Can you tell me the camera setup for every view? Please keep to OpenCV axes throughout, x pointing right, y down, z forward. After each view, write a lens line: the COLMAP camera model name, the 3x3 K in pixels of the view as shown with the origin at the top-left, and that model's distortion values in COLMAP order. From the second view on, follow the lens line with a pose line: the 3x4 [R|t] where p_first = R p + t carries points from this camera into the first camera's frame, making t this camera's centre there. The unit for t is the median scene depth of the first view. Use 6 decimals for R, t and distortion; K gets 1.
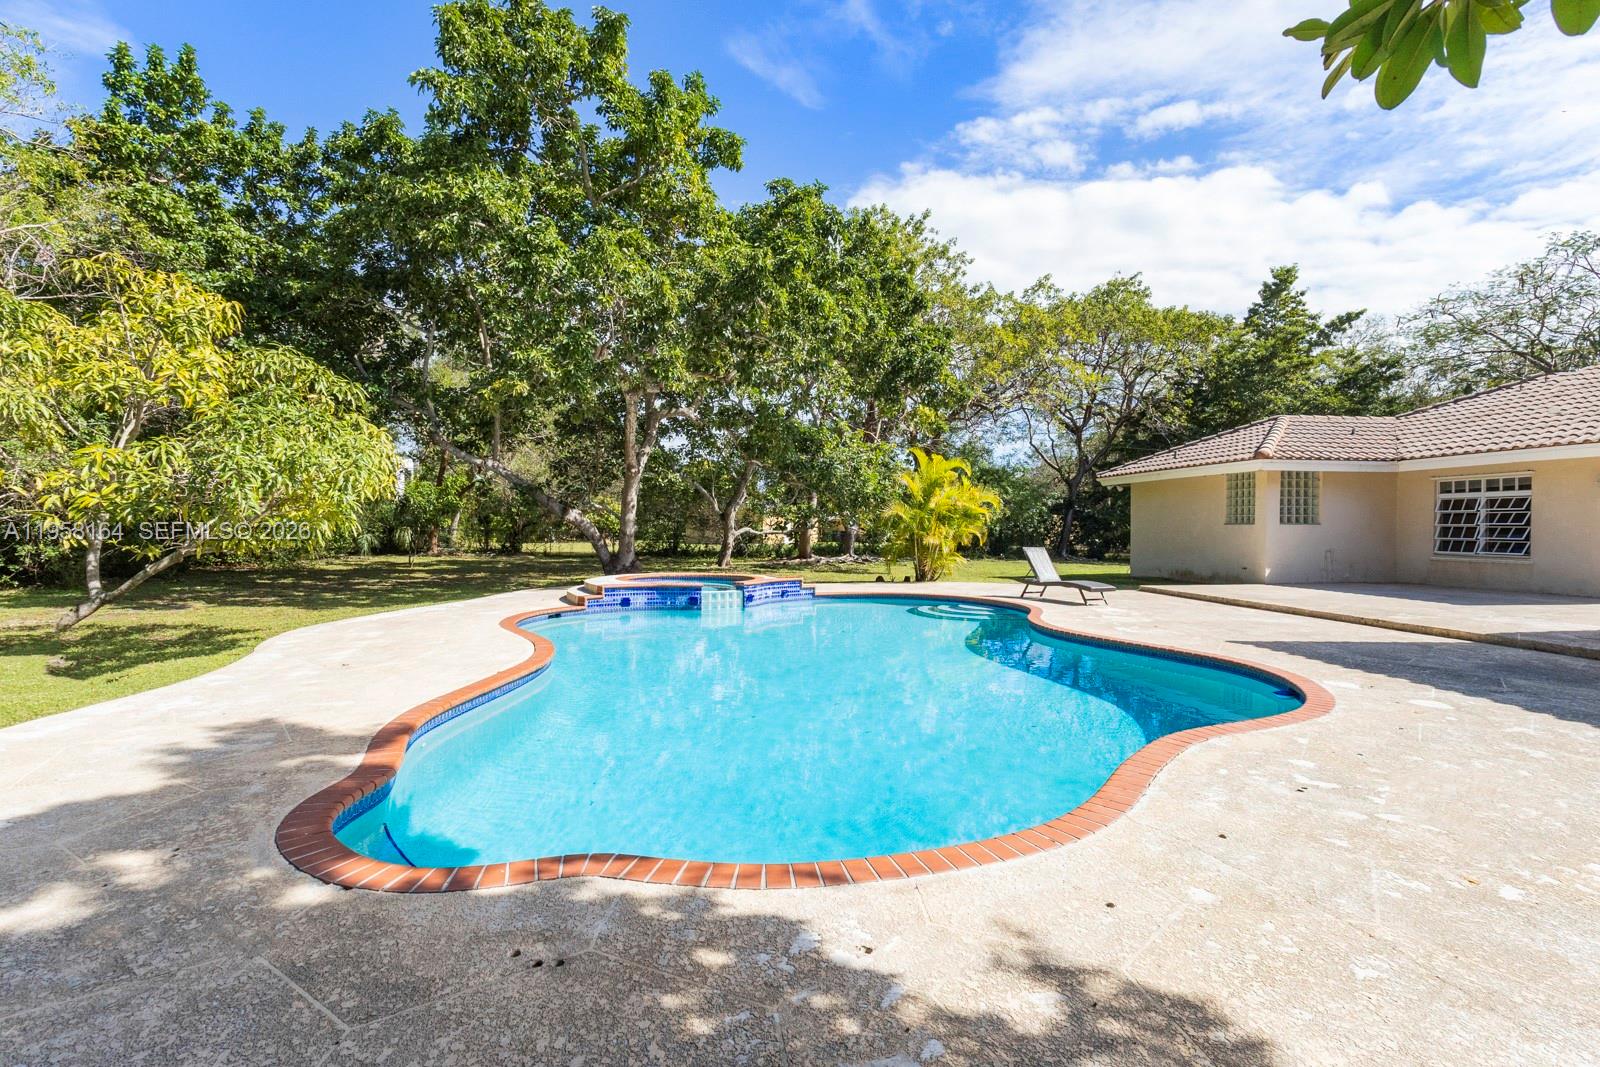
lens RADIAL K [[731.0, 0, 797.4], [0, 731.0, 531.1], [0, 0, 1]] dist [0.007101, -0.001152]
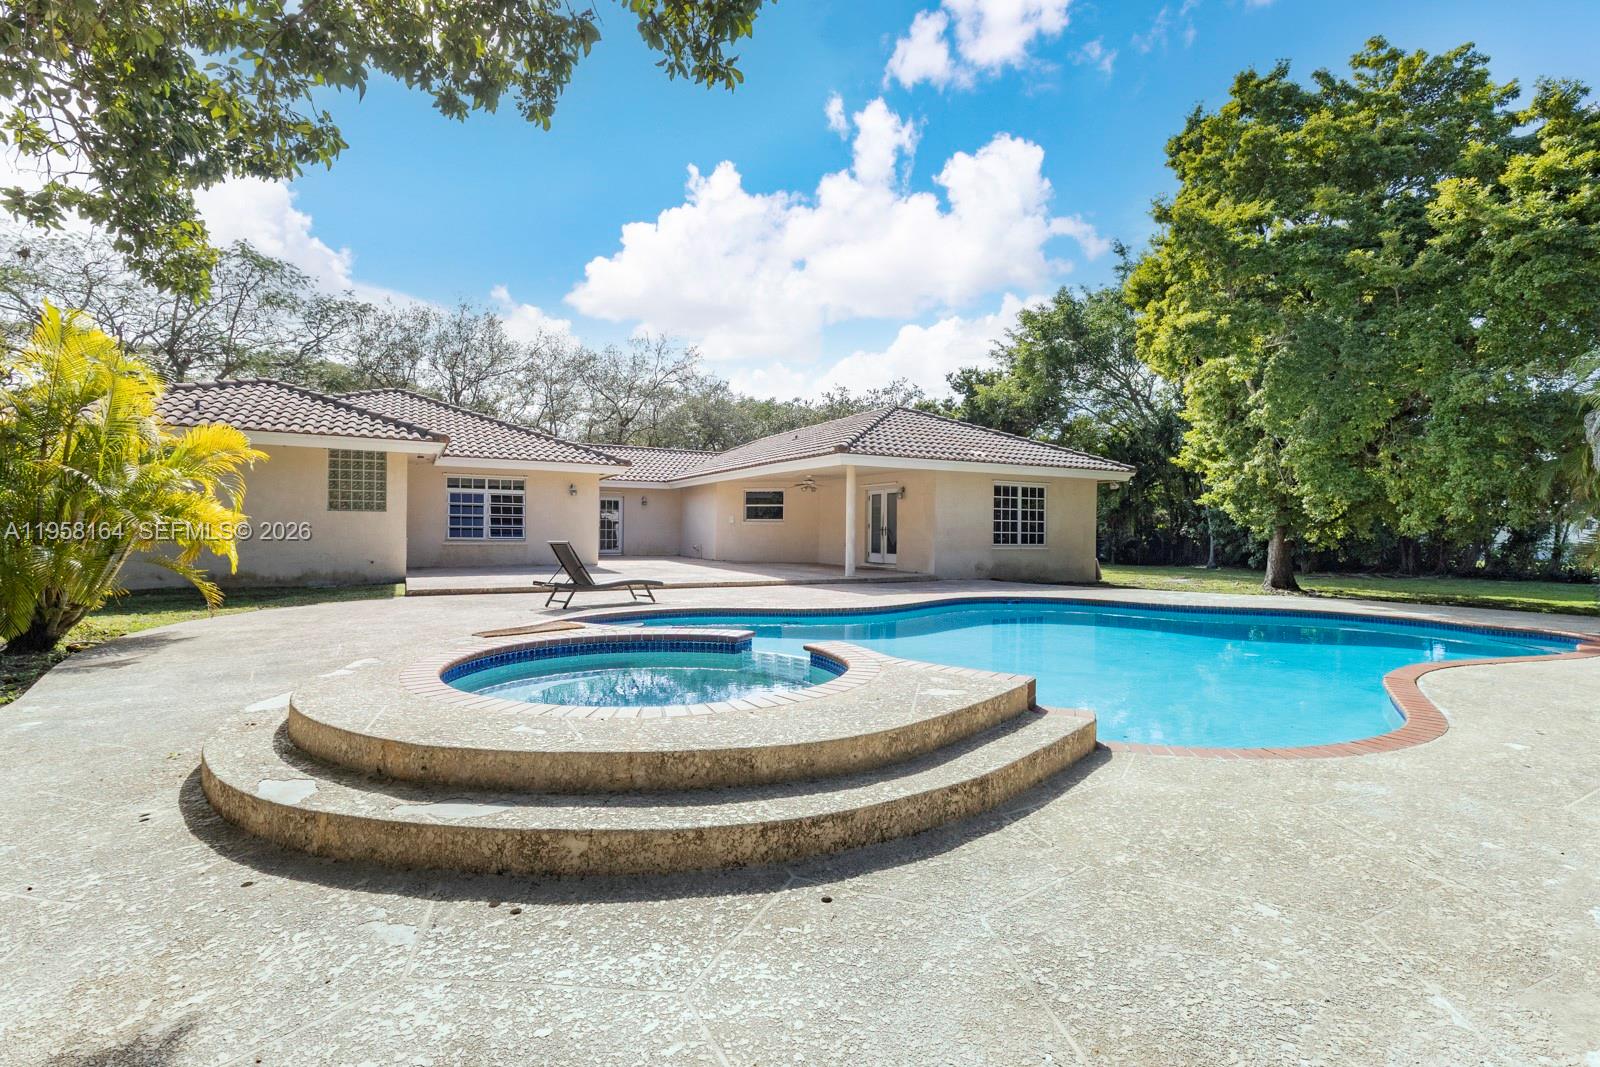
lens RADIAL K [[731.0, 0, 789.0], [0, 731.0, 531.9], [0, 0, 1]] dist [0.007101, -0.001152]
pose [[-0.337402, -0.012395, 0.941279, -0.396856], [-0.007209, 0.999918, 0.010583, 0.002743], [-0.941333, -0.003215, -0.337464, 0.891013]]
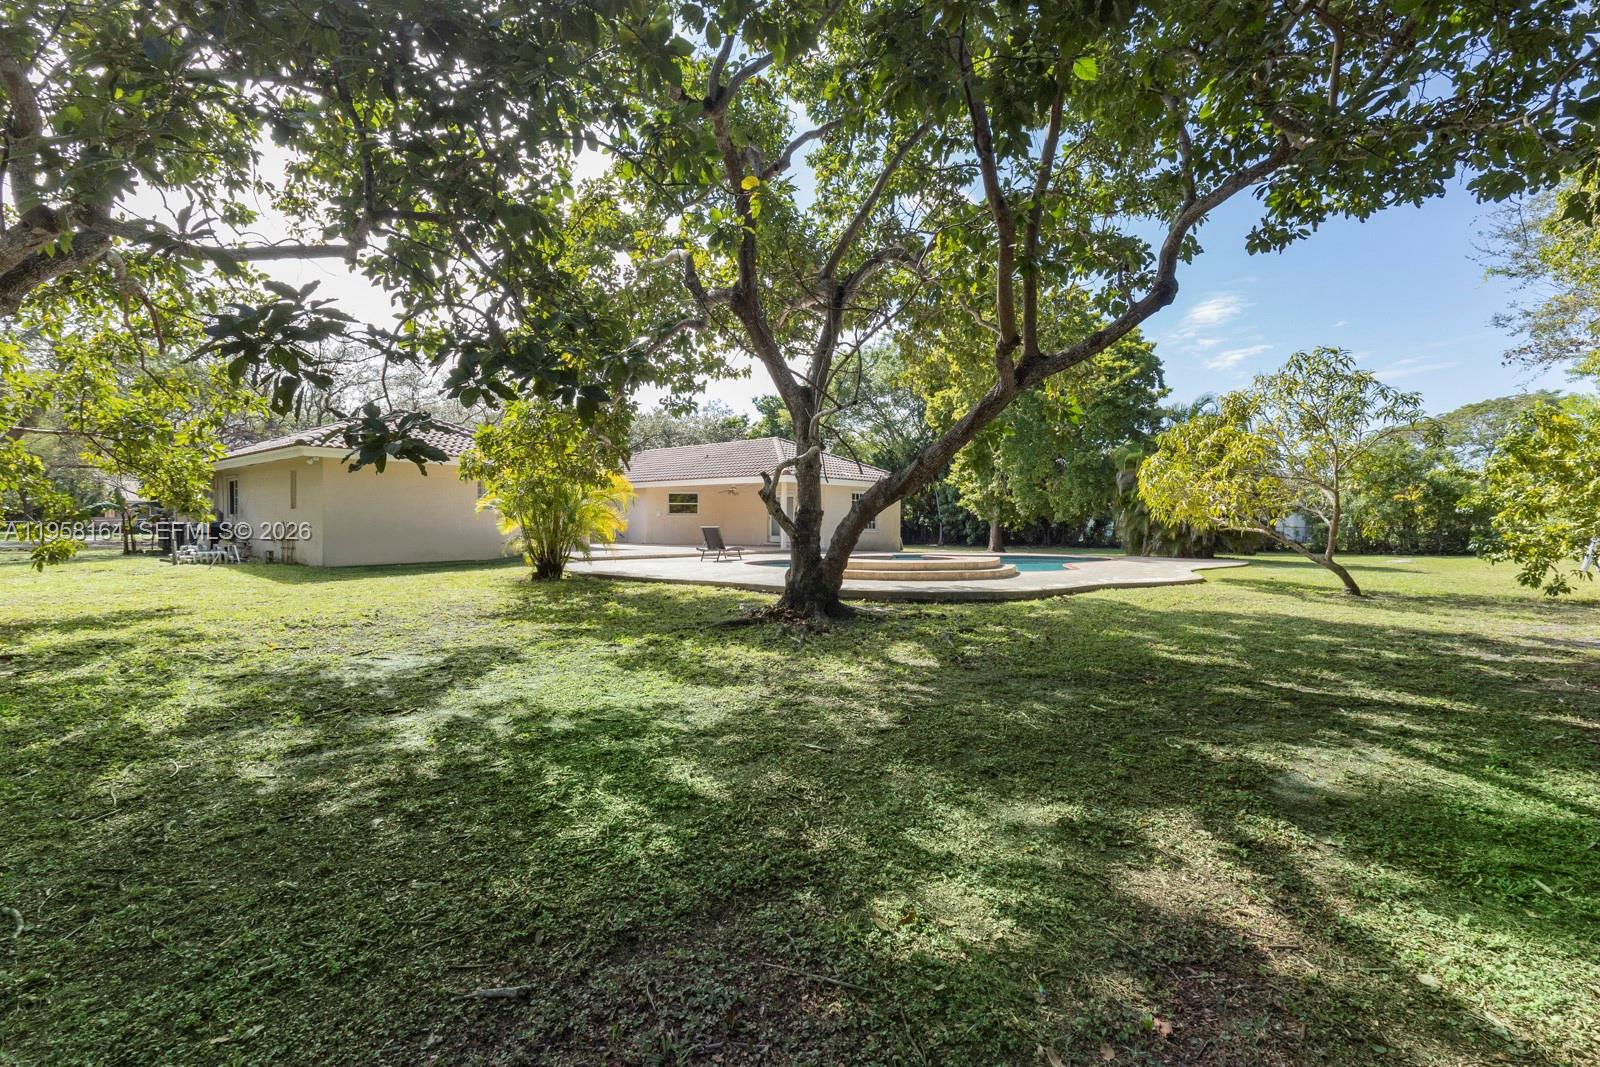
lens RADIAL K [[731.0, 0, 791.7], [0, 731.0, 525.3], [0, 0, 1]] dist [0.007101, -0.001152]
pose [[-0.665788, -0.014000, 0.746009, -0.727399], [-0.005656, 0.999890, 0.013716, -0.003740], [-0.746119, 0.004912, -0.665794, 1.576369]]
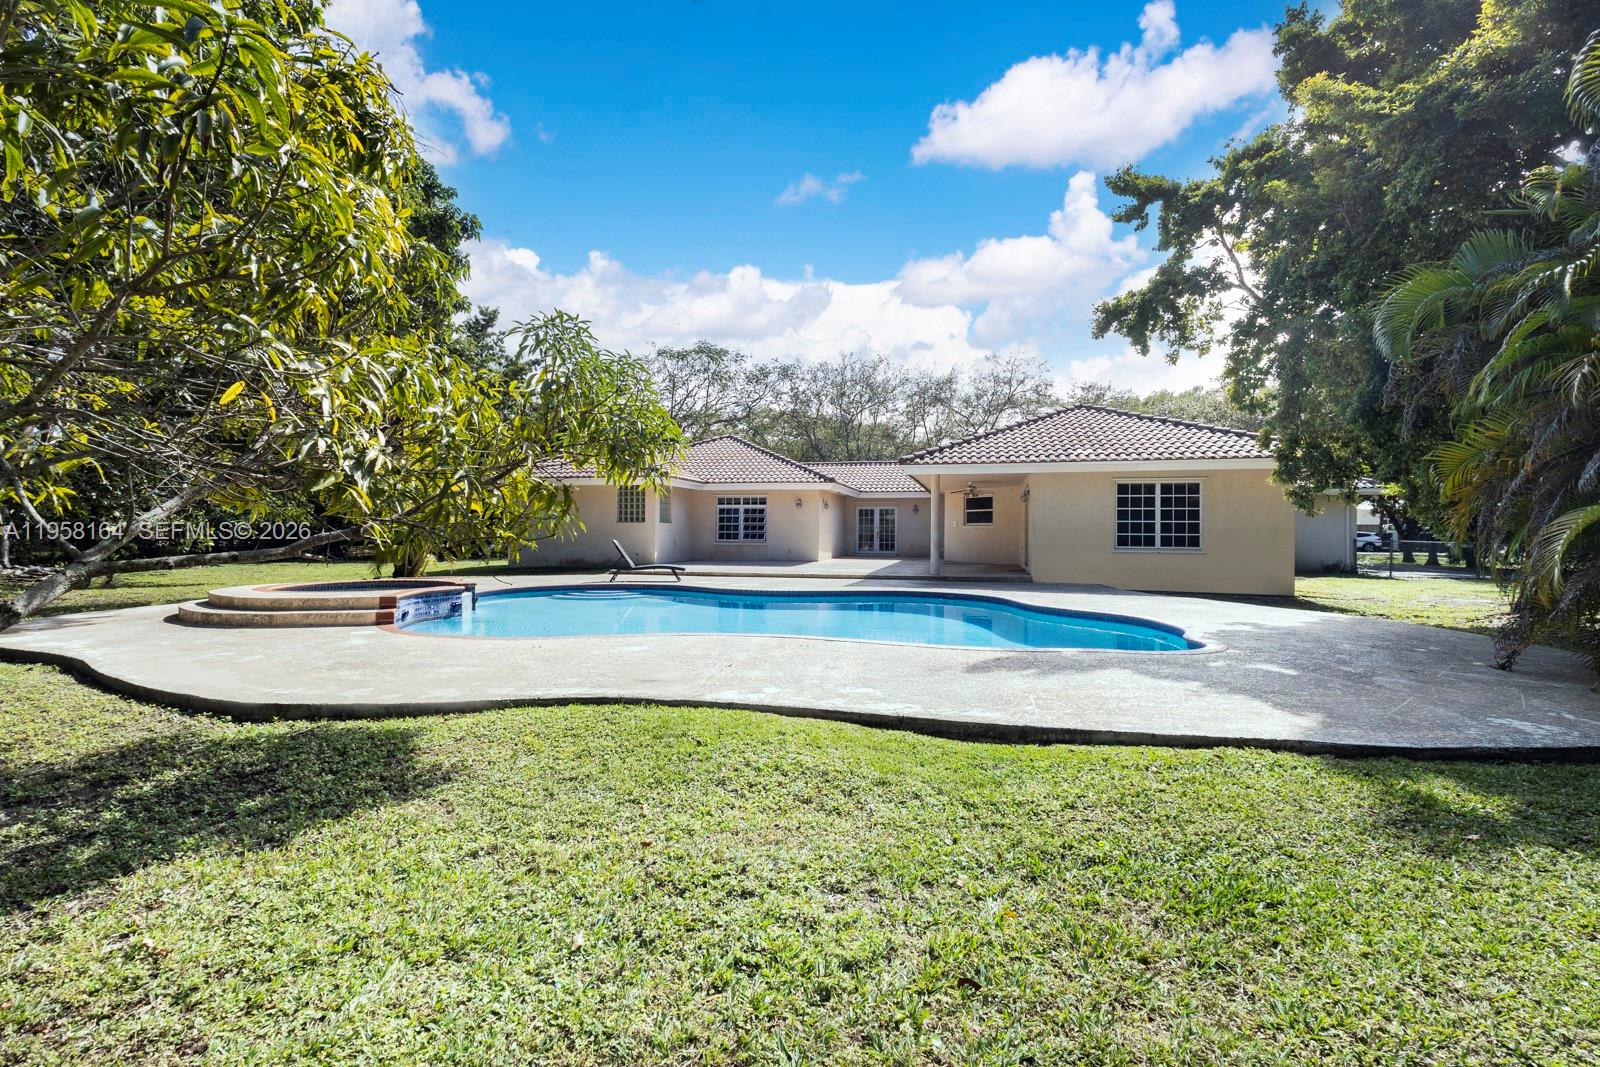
lens RADIAL K [[731.0, 0, 797.3], [0, 731.0, 535.1], [0, 0, 1]] dist [0.007101, -0.001152]
pose [[0.352138, -0.008091, 0.935913, -0.611592], [0.003177, 0.999967, 0.007449, 0.005674], [-0.935943, 0.000351, 0.352153, 0.253911]]
